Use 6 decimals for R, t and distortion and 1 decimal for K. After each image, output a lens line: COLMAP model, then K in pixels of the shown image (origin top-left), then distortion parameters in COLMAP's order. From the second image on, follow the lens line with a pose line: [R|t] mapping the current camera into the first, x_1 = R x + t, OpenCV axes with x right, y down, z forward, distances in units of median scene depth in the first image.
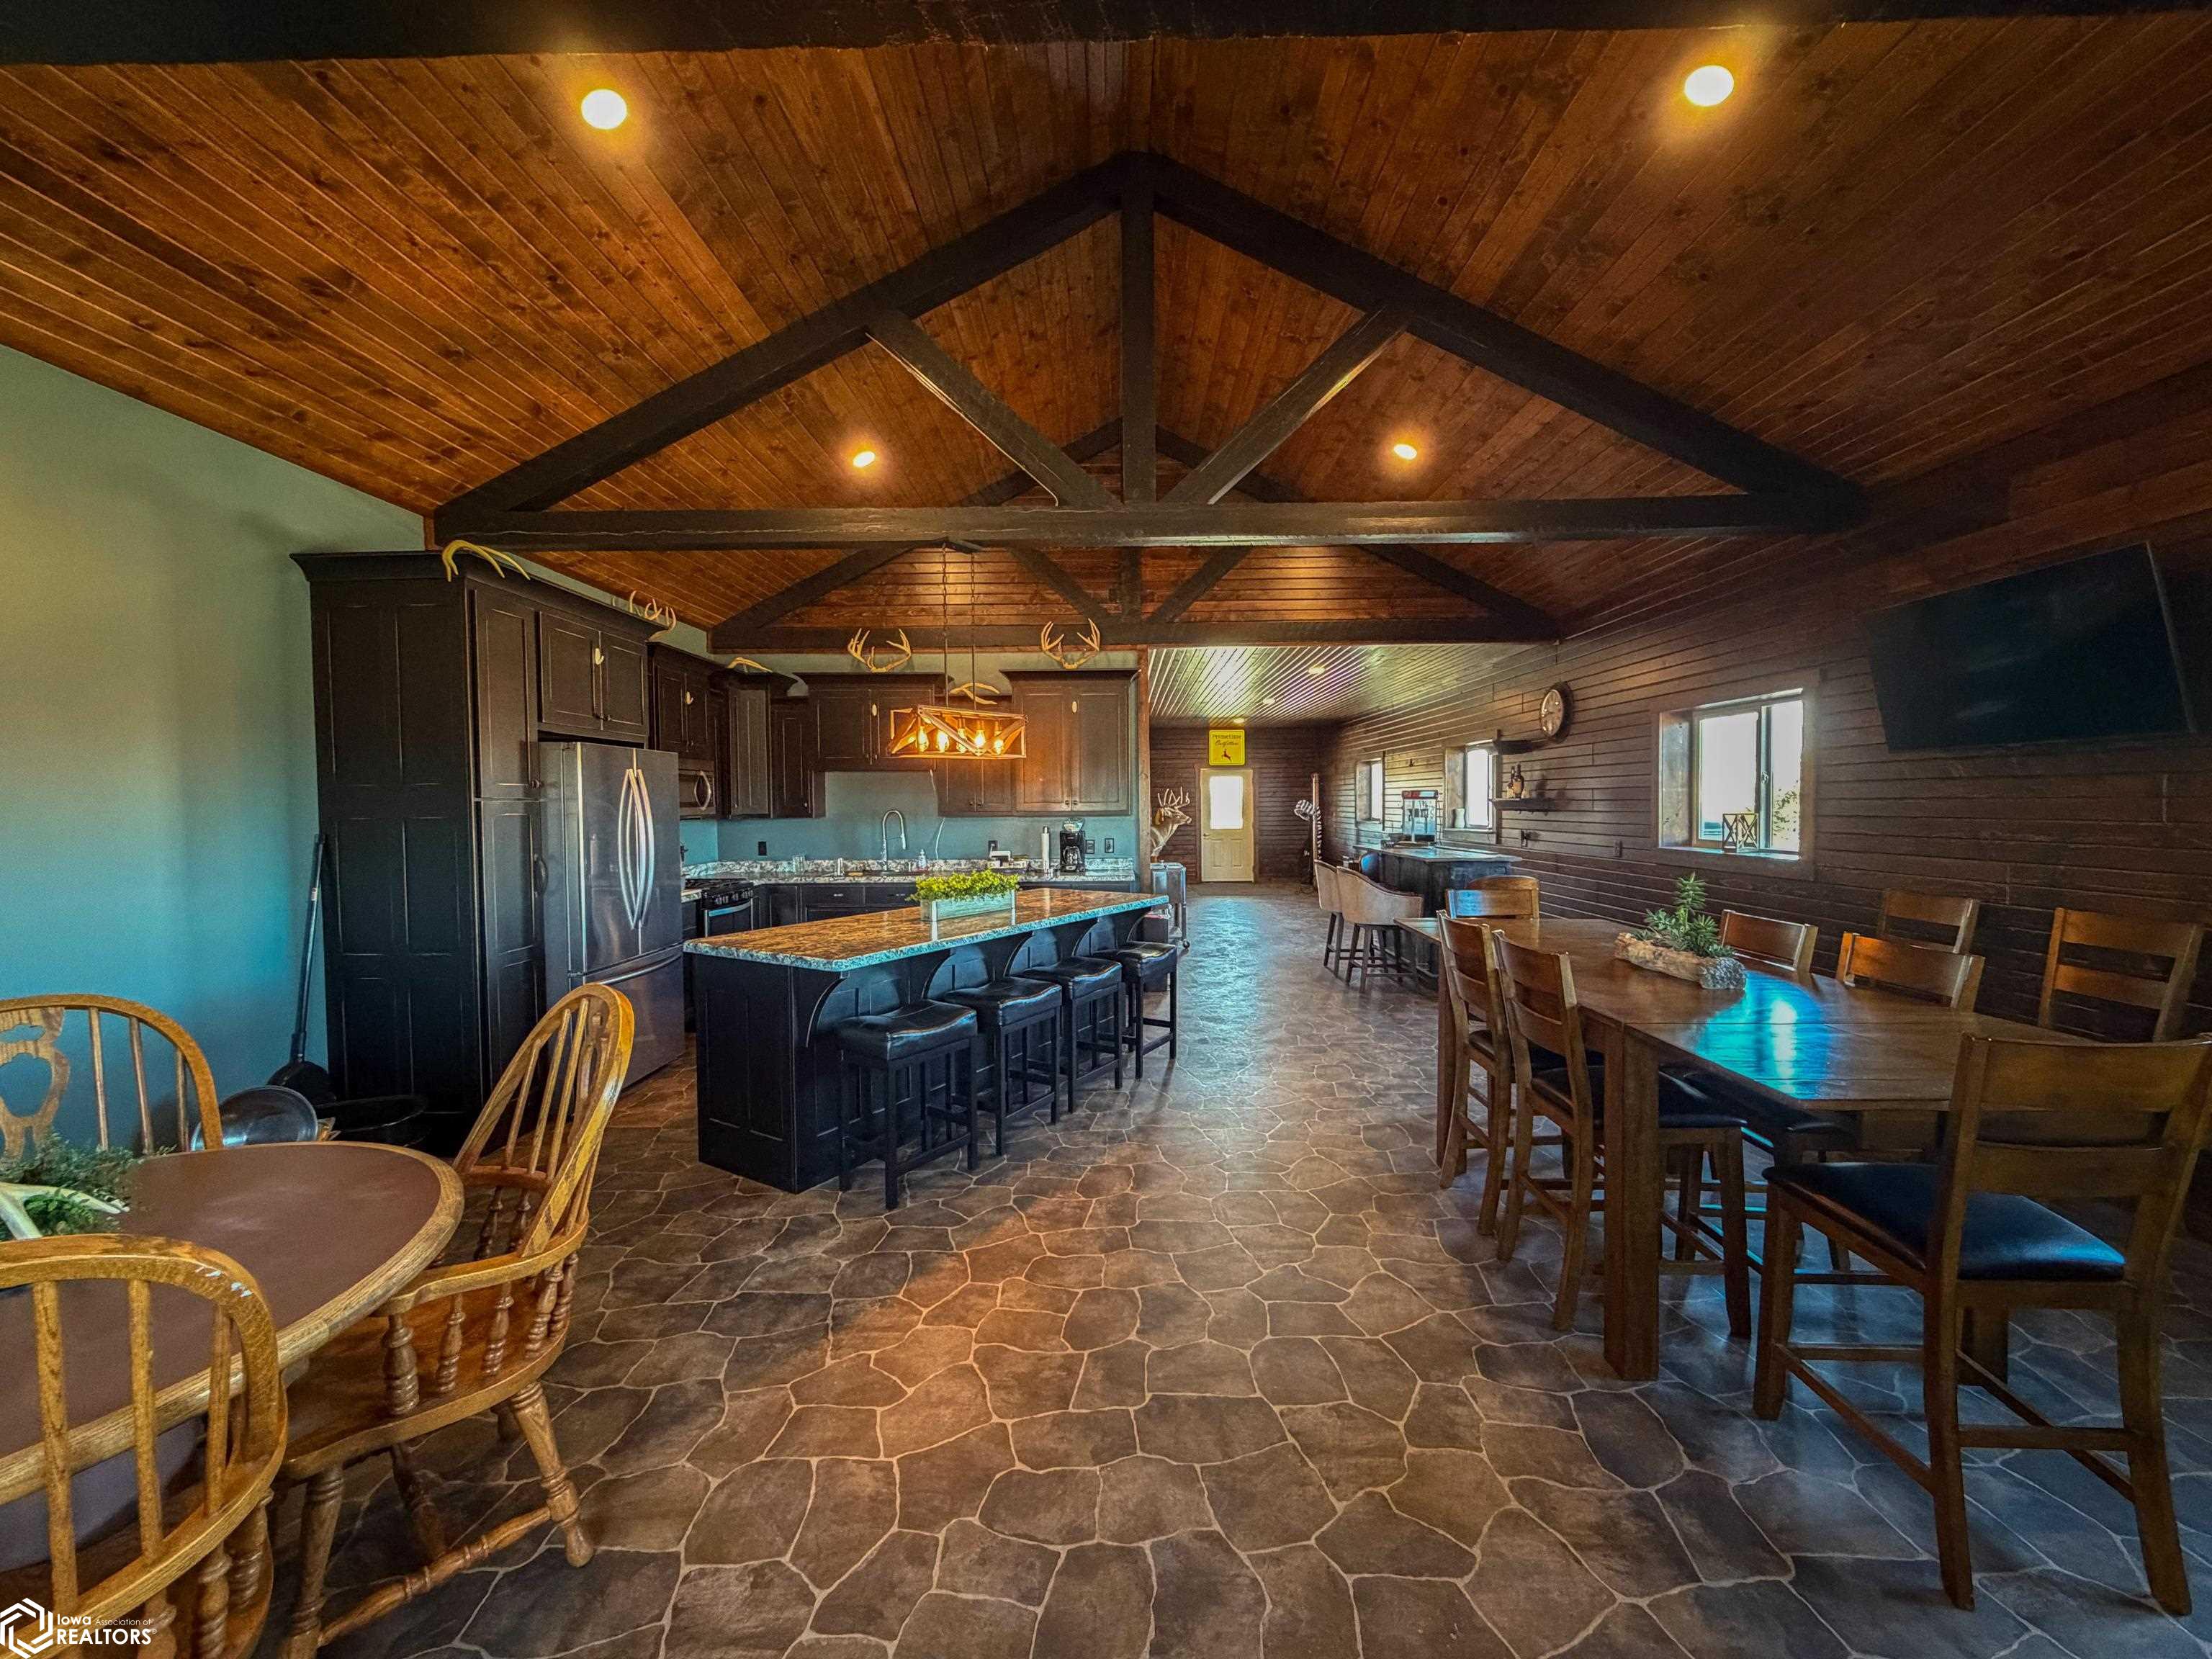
lens RADIAL K [[881.4, 0, 1100.6], [0, 881.4, 829.6], [0, 0, 1]] dist [0.000607, 0.000222]
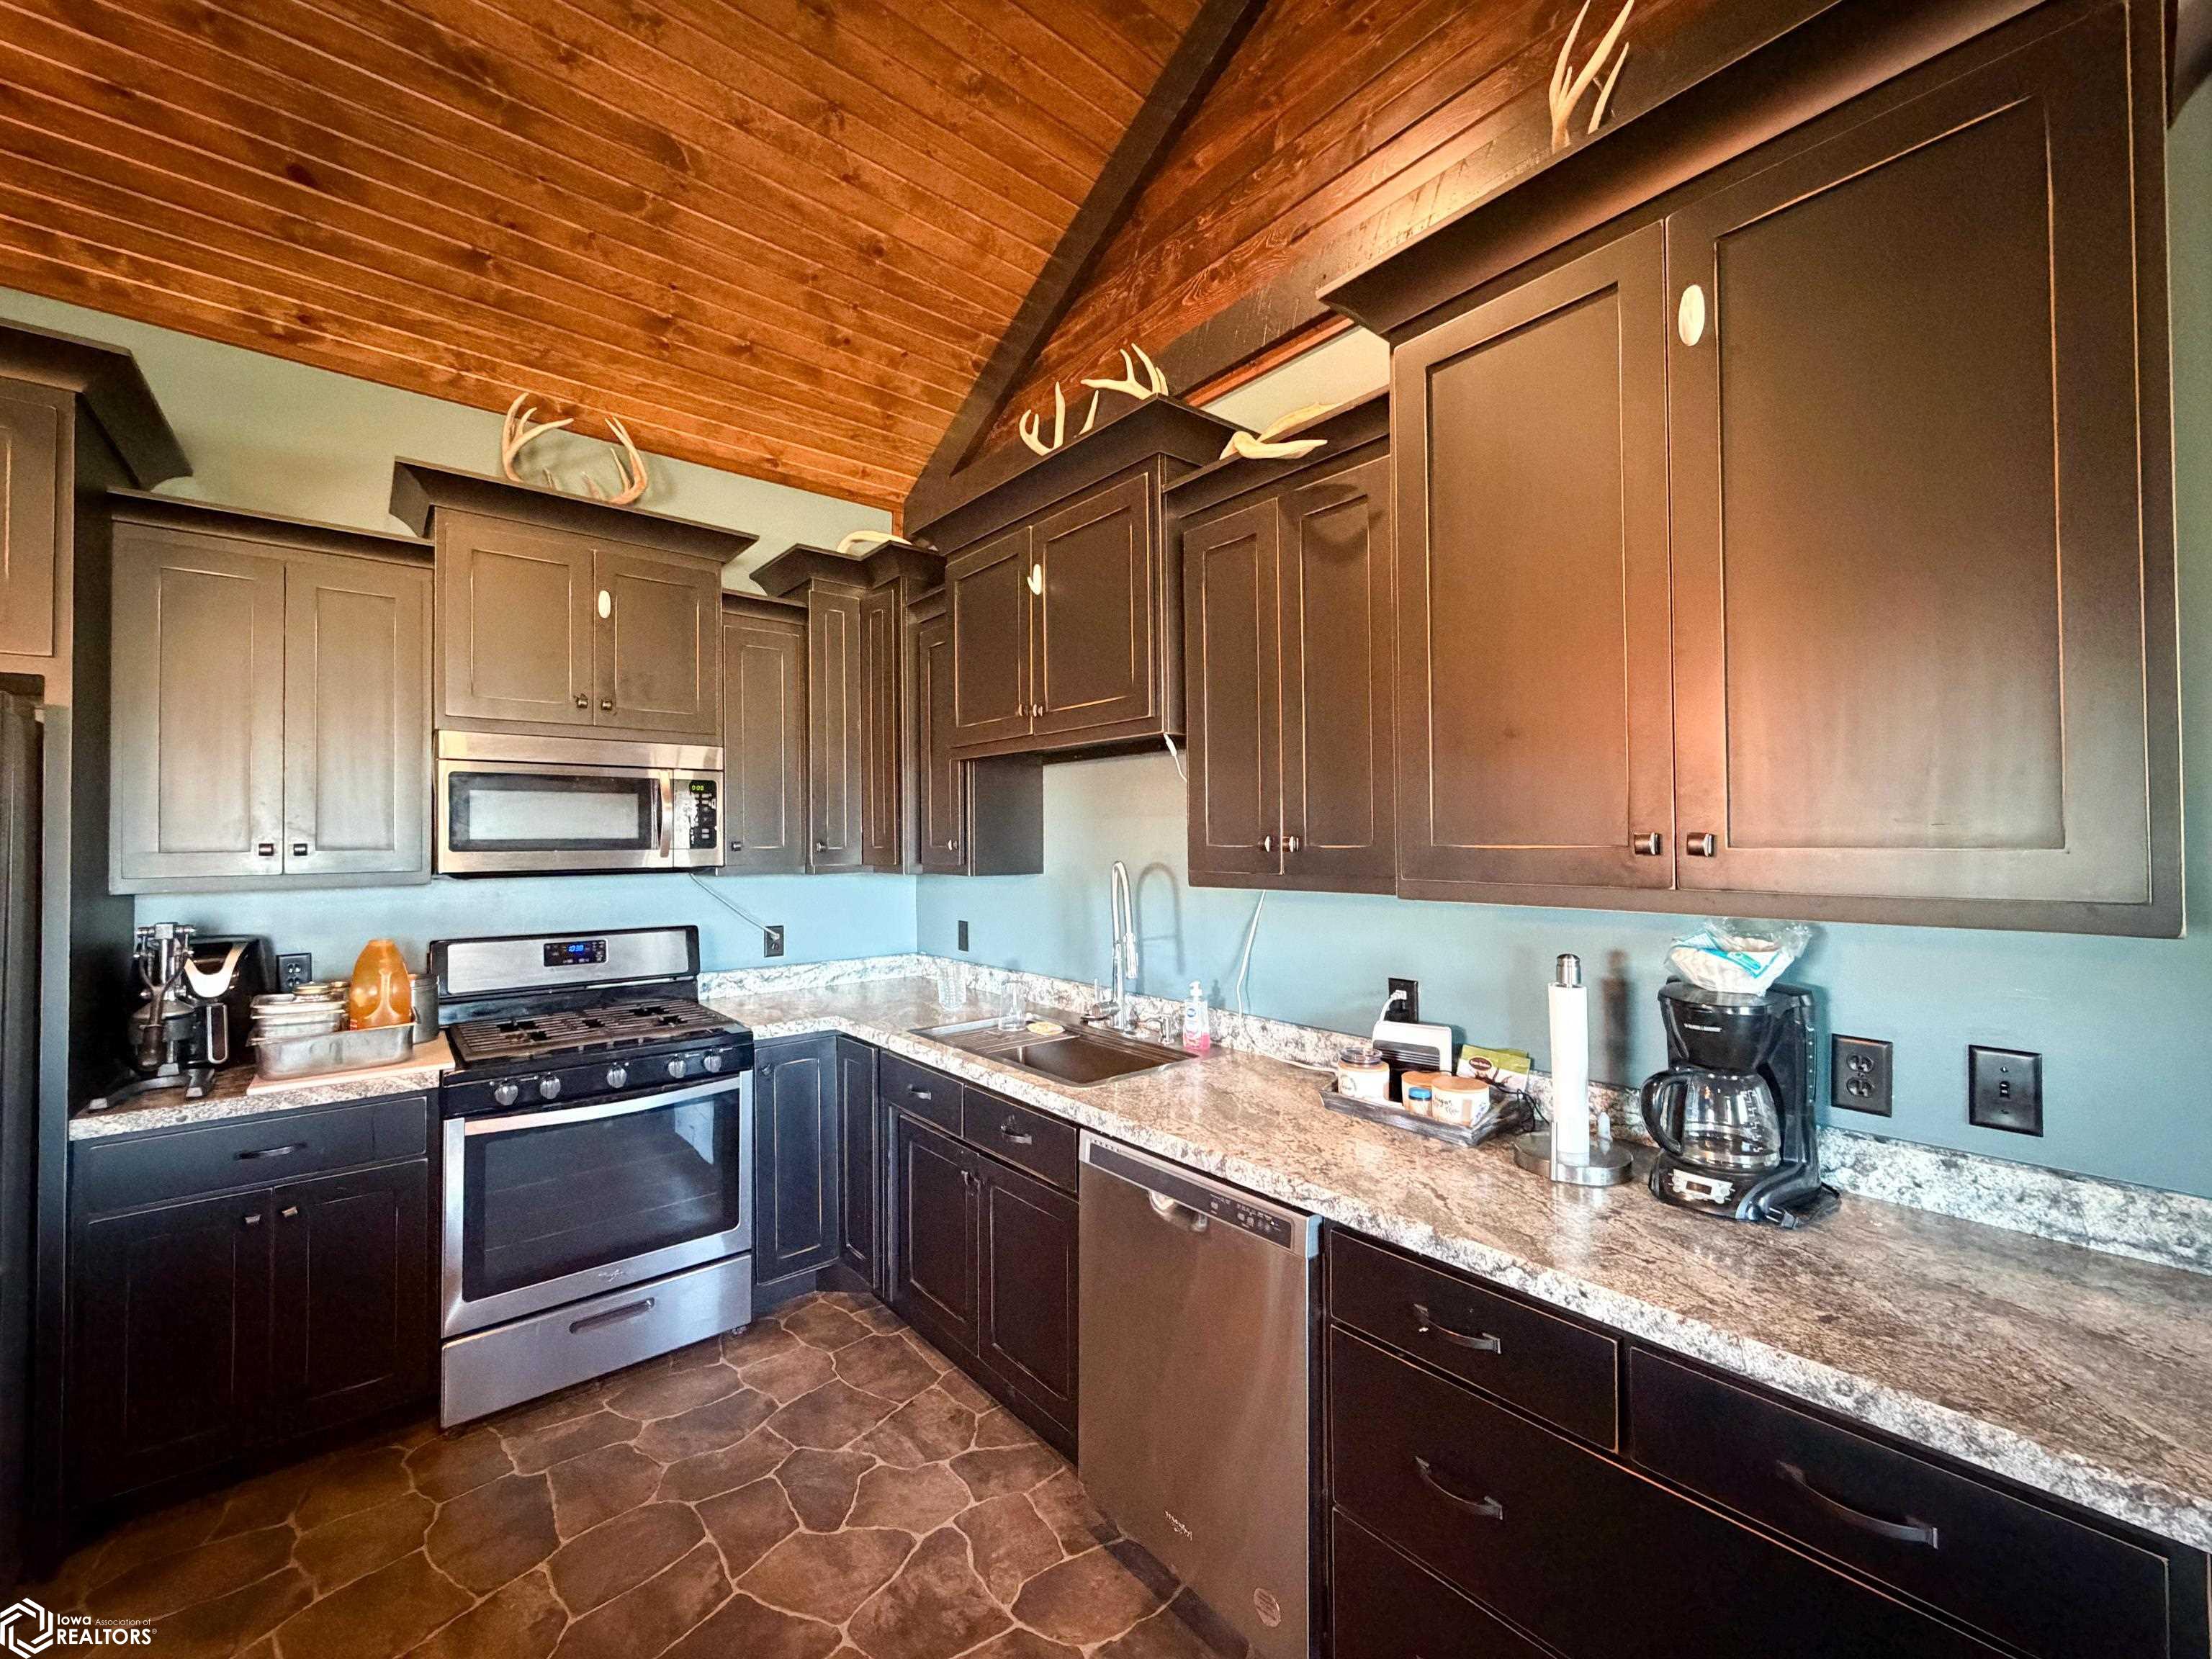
lens RADIAL K [[881.4, 0, 1099.5], [0, 881.4, 827.6], [0, 0, 1]] dist [0.000607, 0.000222]
pose [[0.655796, -0.006142, -0.754913, 0.025551], [-0.023206, 0.999330, -0.028289, -0.026513], [0.754582, 0.036070, 0.655214, 0.792862]]
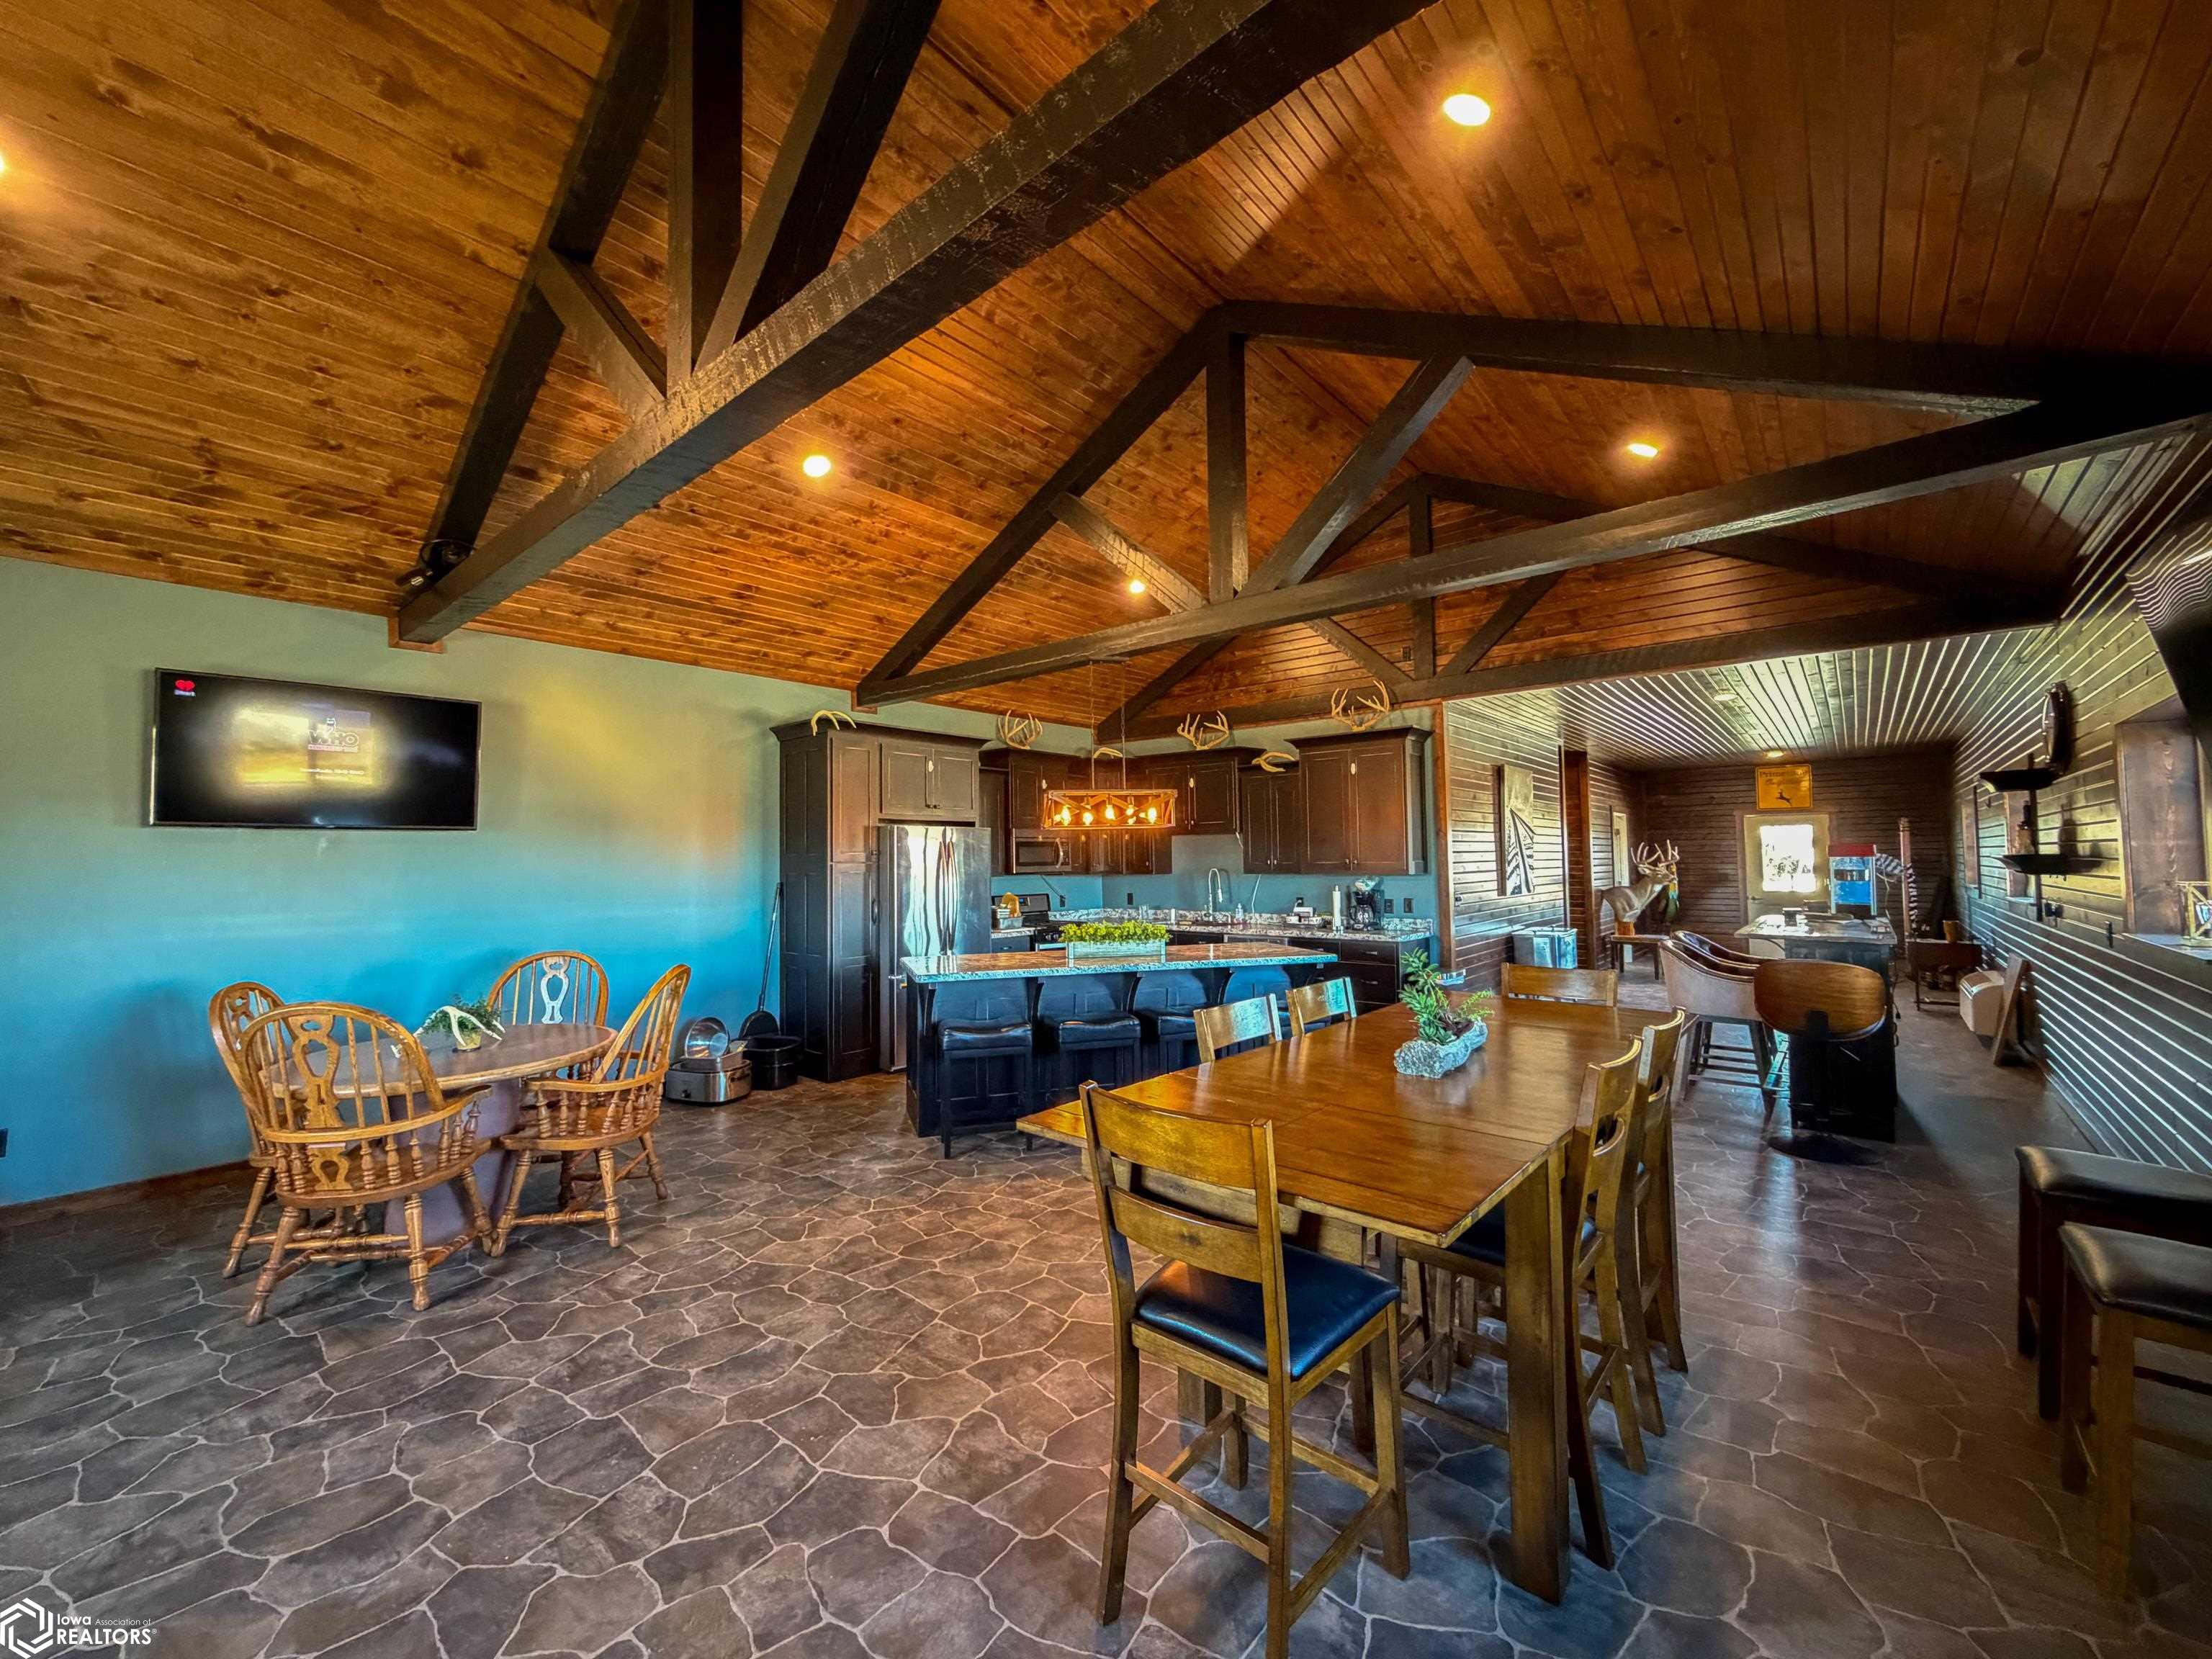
lens RADIAL K [[881.4, 0, 1102.0], [0, 881.4, 830.4], [0, 0, 1]] dist [0.000607, 0.000222]
pose [[0.770346, -0.022879, -0.637215, 0.396600], [-0.014936, 0.998434, -0.053904, -0.007535], [0.637451, 0.051042, 0.768799, 0.026922]]
